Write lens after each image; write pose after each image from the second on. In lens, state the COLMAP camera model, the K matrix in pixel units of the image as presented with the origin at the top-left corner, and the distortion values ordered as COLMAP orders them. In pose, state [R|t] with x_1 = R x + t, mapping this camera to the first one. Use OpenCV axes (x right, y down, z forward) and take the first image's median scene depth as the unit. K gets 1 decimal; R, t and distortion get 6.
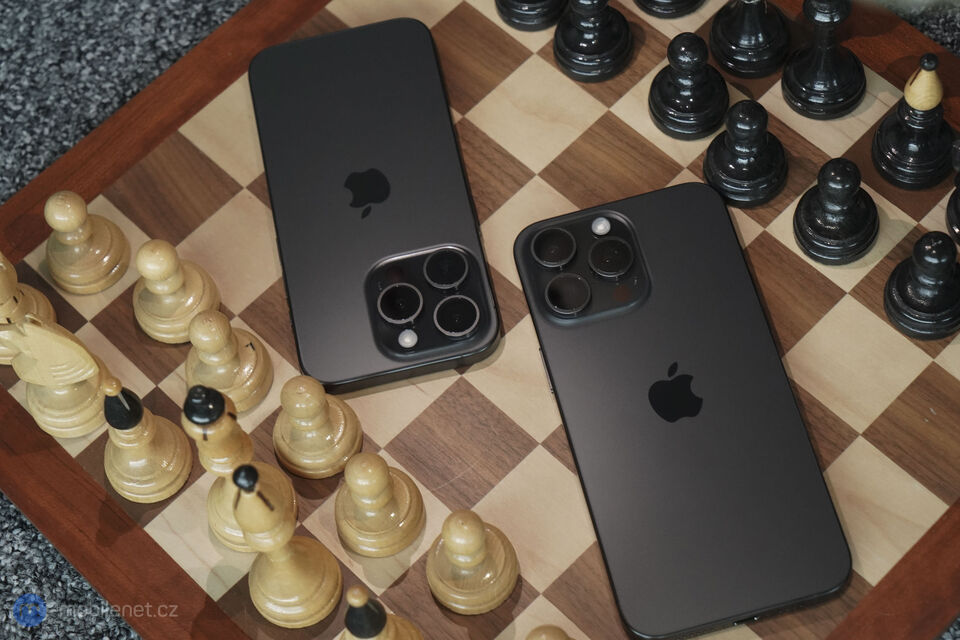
lens RADIAL K [[2100.4, 0, 480.0], [0, 2100.4, 320.0], [0, 0, 1]] dist [-0.009011, -0.022612]
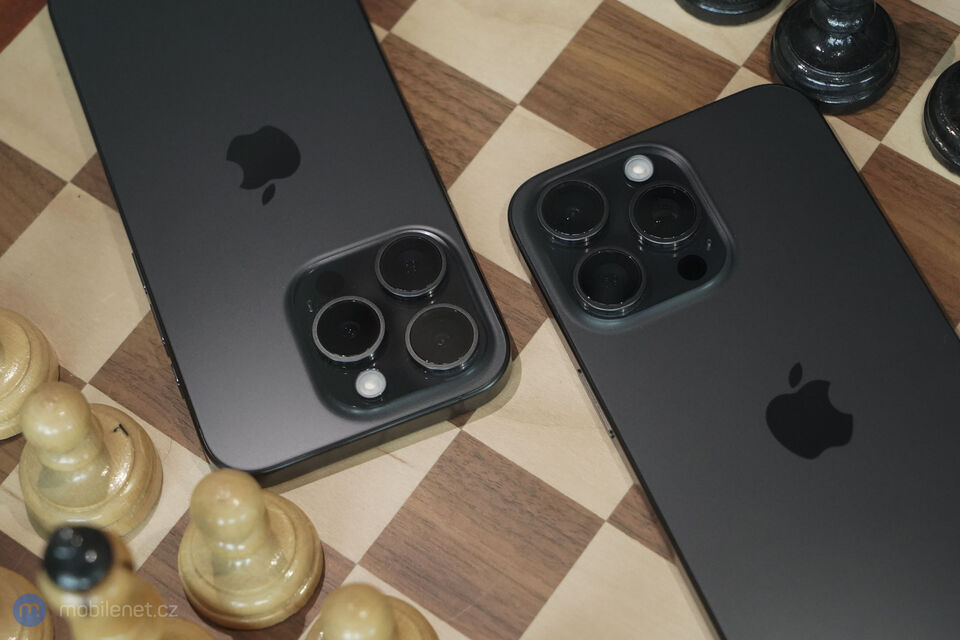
lens RADIAL K [[2100.4, 0, 480.0], [0, 2100.4, 320.0], [0, 0, 1]] dist [-0.009011, -0.022612]
pose [[0.985059, -0.133769, 0.108466, -0.066843], [0.133130, 0.991011, 0.013144, -0.013615], [-0.109250, 0.001492, 0.994013, 0.367487]]
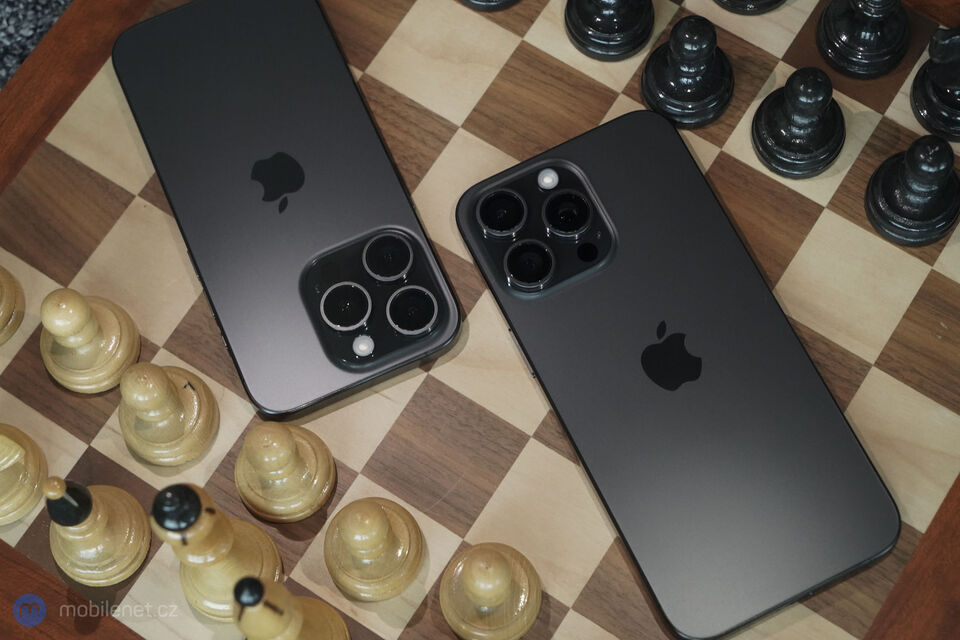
lens RADIAL K [[1790.0, 0, 480.0], [0, 1790.0, 320.0], [0, 0, 1]] dist [-0.021448, 0.032303]
pose [[0.976608, -0.182735, 0.113331, -0.069169], [0.165594, 0.975369, 0.145716, -0.102834], [-0.137167, -0.123541, 0.982814, 0.244897]]
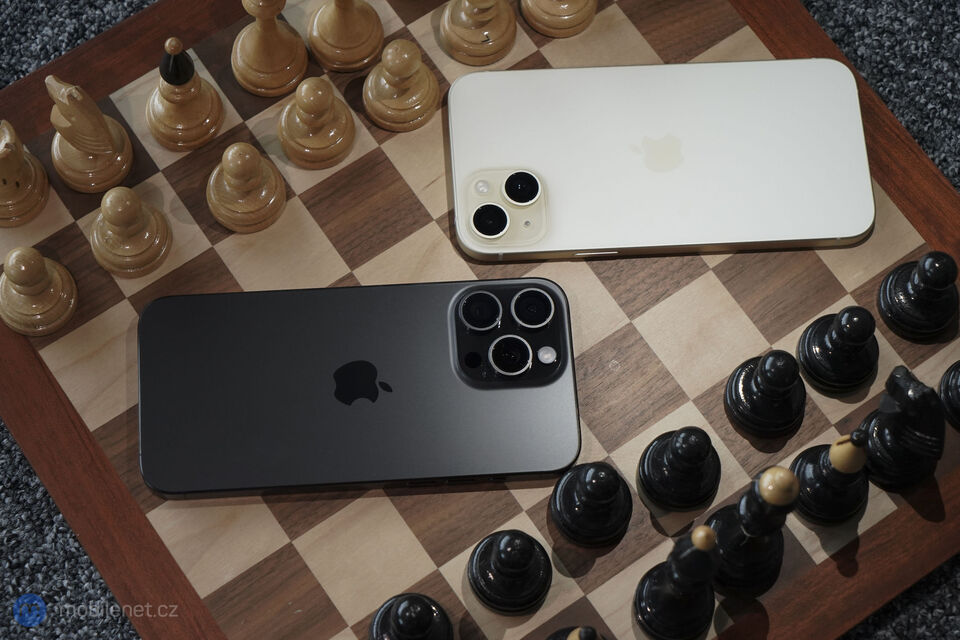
lens RADIAL K [[2100.4, 0, 480.0], [0, 2100.4, 320.0], [0, 0, 1]] dist [-0.009011, -0.022612]
pose [[-0.173064, 0.949042, -0.263380, 0.326648], [-0.876502, -0.026438, 0.480673, -0.525234], [0.449215, 0.314040, 0.836412, 0.096972]]
